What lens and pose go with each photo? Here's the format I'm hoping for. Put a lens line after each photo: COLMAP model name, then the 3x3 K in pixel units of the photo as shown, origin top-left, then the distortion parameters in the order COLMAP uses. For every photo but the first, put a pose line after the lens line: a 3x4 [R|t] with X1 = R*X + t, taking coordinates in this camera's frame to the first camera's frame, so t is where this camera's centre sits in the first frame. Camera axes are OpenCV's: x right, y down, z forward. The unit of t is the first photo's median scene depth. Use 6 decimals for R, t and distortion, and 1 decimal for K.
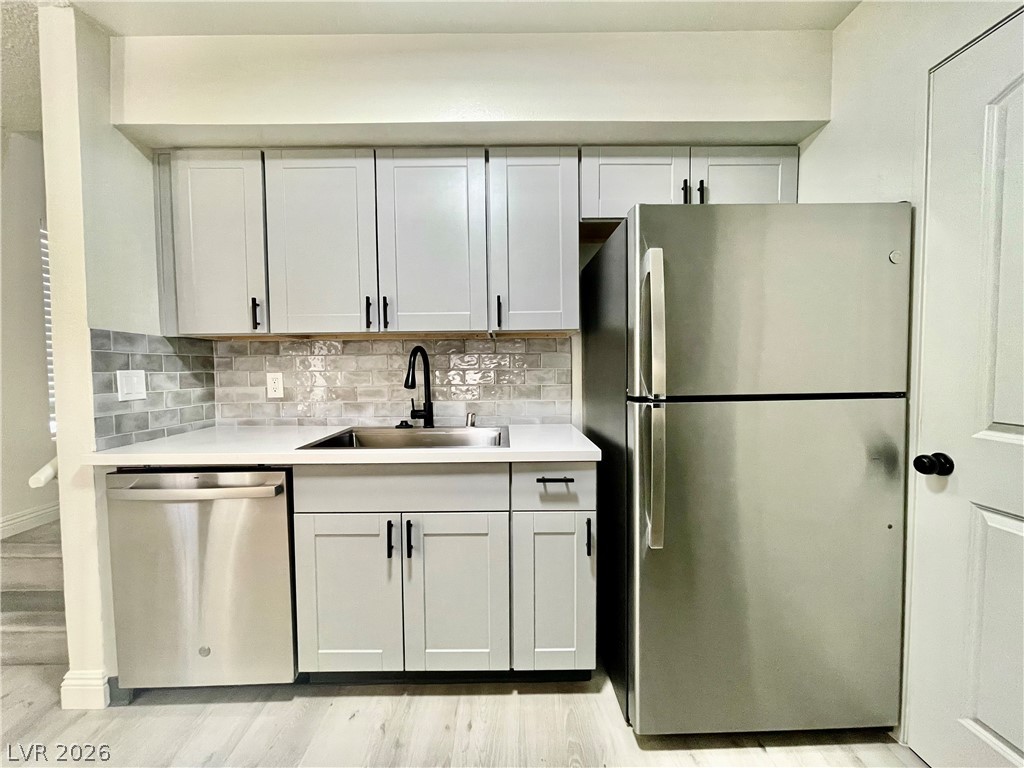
lens RADIAL K [[413.4, 0, 511.5], [0, 413.4, 385.6], [0, 0, 1]] dist [-0.003200, 0.000570]
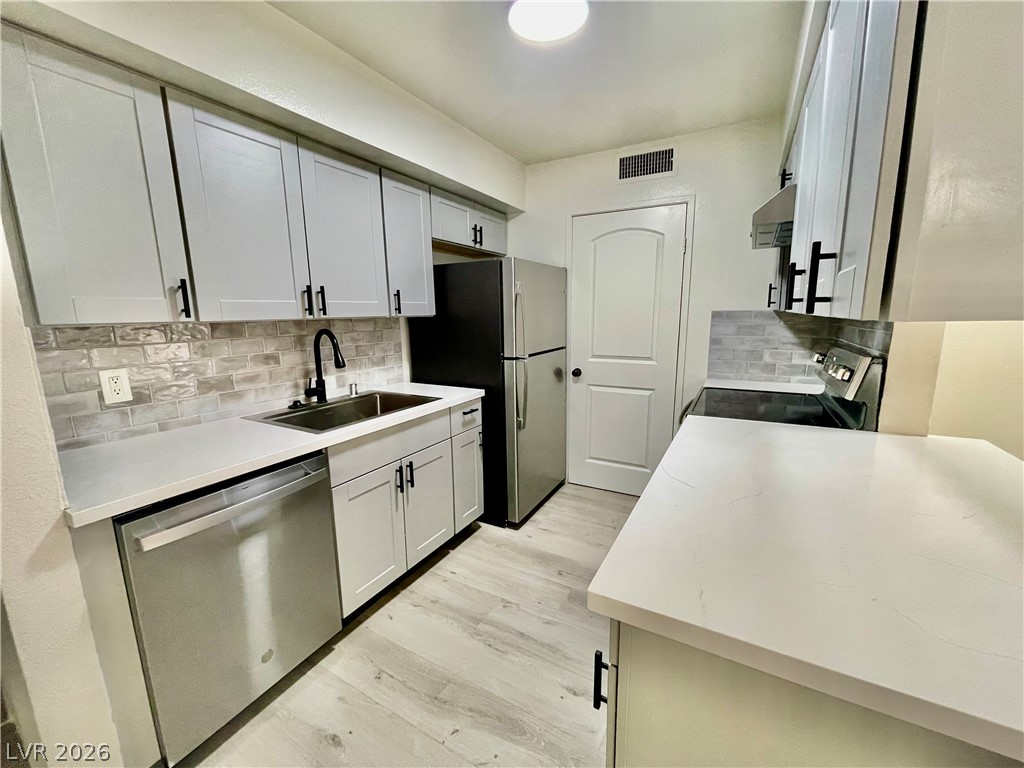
lens RADIAL K [[413.4, 0, 507.0], [0, 413.4, 384.2], [0, 0, 1]] dist [-0.003200, 0.000570]
pose [[0.507982, -0.145110, 0.849057, -0.874027], [0.046930, 0.988906, 0.140934, -0.077970], [-0.860088, -0.031746, 0.509157, 0.021469]]
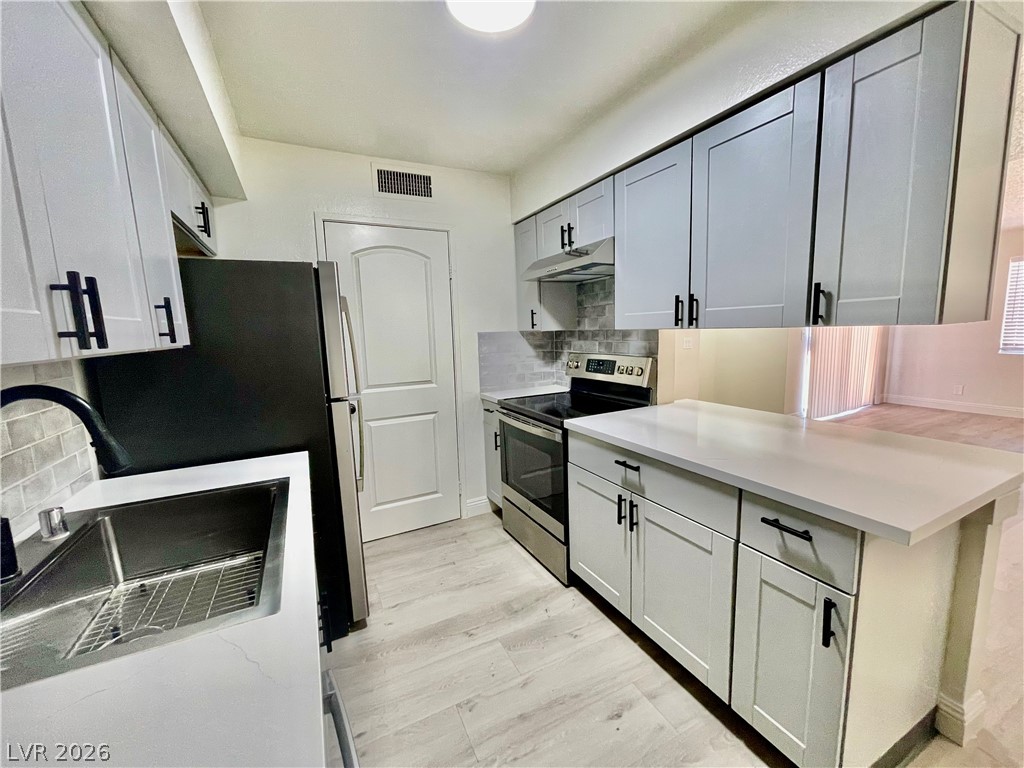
lens RADIAL K [[413.4, 0, 509.0], [0, 413.4, 387.2], [0, 0, 1]] dist [-0.003200, 0.000570]
pose [[-0.428725, -0.101078, 0.897763, -0.773770], [0.077588, 0.985931, 0.148057, -0.109906], [-0.900097, 0.133131, -0.414850, 0.672176]]
